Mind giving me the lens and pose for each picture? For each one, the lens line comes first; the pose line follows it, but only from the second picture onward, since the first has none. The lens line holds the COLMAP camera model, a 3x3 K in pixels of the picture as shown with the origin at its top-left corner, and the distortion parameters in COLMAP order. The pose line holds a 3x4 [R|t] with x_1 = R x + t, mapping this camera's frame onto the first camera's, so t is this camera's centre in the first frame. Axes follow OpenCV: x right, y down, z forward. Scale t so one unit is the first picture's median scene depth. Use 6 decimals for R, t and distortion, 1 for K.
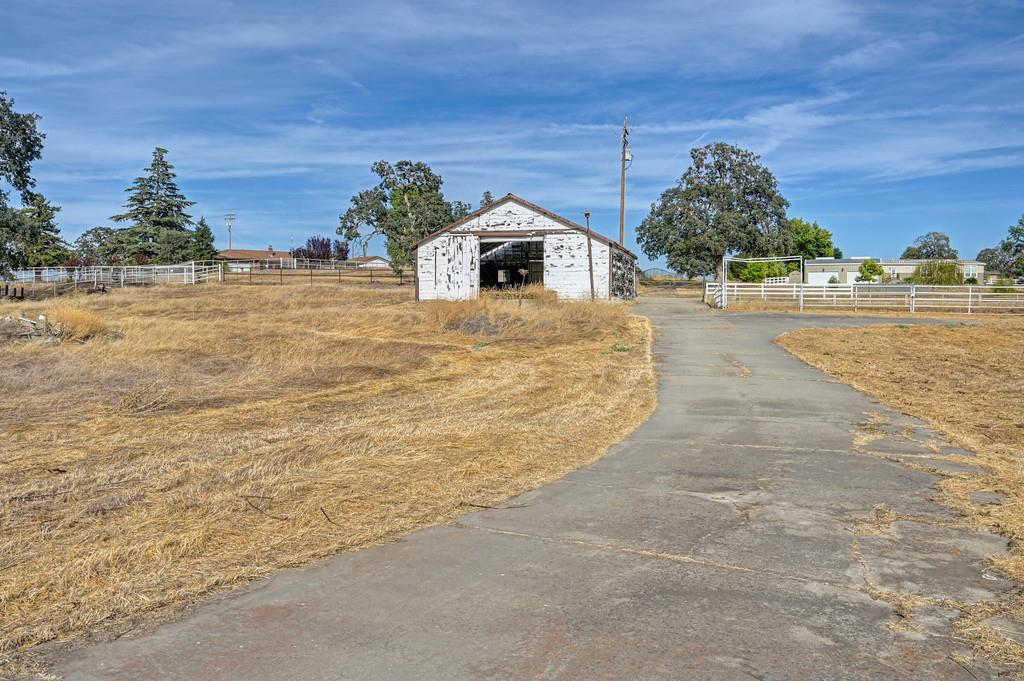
lens RADIAL K [[884.0, 0, 511.9], [0, 884.0, 339.2], [0, 0, 1]] dist [-0.003760, 0.000201]
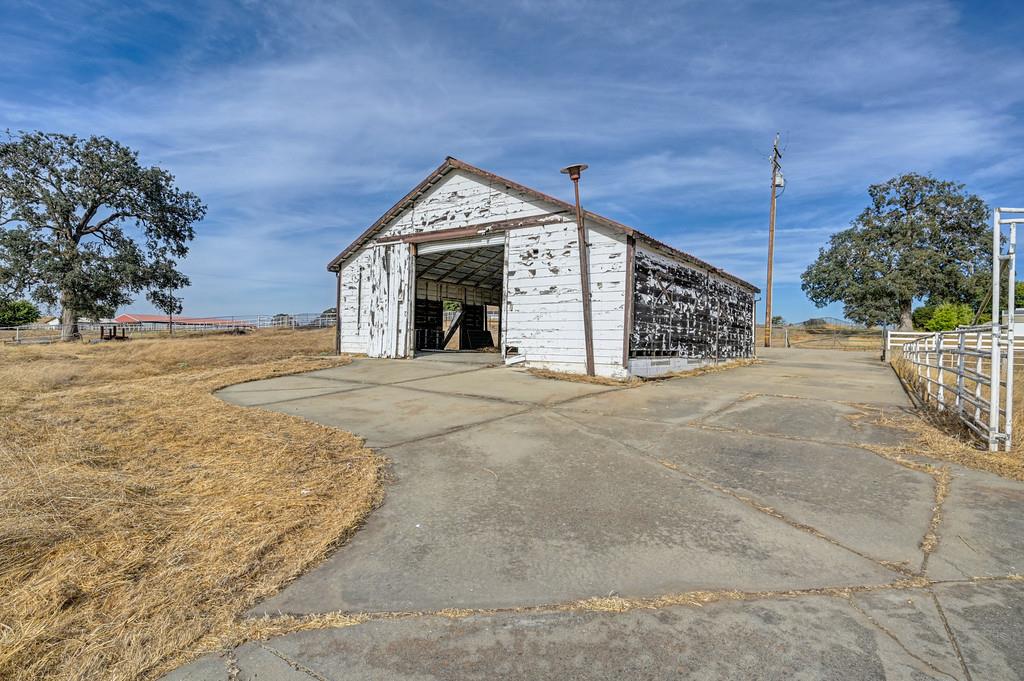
lens RADIAL K [[536.6, 0, 511.6], [0, 536.6, 343.0], [0, 0, 1]] dist [-0.001489, -0.000799]
pose [[0.923622, 0.019392, -0.382813, 0.152709], [-0.034195, 0.998906, -0.031902, -0.044297], [0.381775, 0.042555, 0.923275, 0.707688]]
